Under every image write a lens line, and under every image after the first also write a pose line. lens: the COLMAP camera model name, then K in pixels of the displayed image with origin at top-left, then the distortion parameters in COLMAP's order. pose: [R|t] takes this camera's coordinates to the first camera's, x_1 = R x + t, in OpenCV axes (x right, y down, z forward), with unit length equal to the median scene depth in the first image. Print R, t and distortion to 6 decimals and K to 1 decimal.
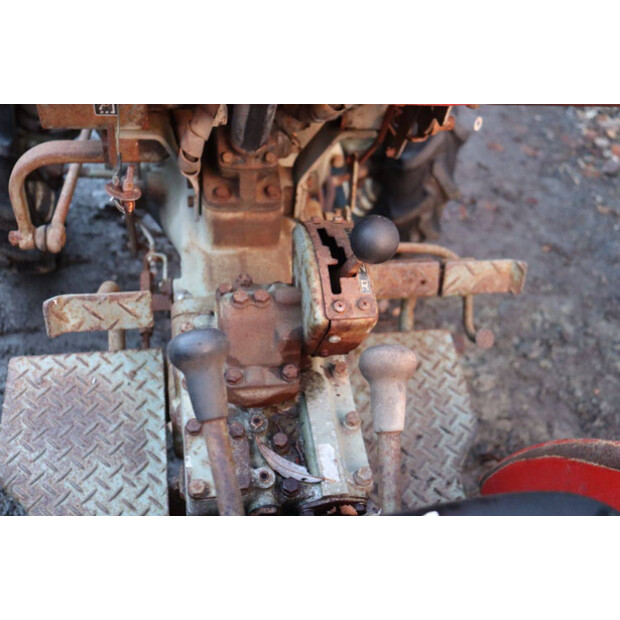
lens RADIAL K [[665.7, 0, 307.7], [0, 665.7, 313.5], [0, 0, 1]] dist [-0.037424, 0.000000]
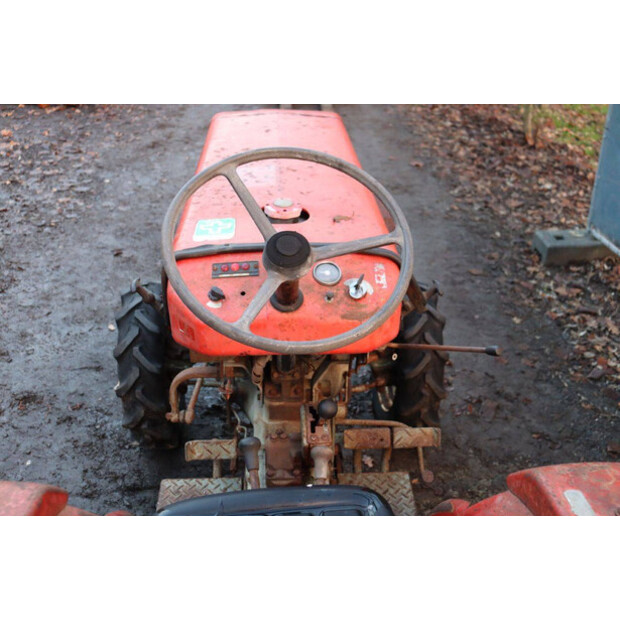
lens RADIAL K [[665.7, 0, 311.7], [0, 665.7, 311.1], [0, 0, 1]] dist [-0.037424, 0.000000]
pose [[0.990551, -0.026828, -0.134495, 0.223806], [-0.016405, 0.950460, -0.310414, 0.176759], [0.136160, 0.309688, 0.941039, -0.810024]]
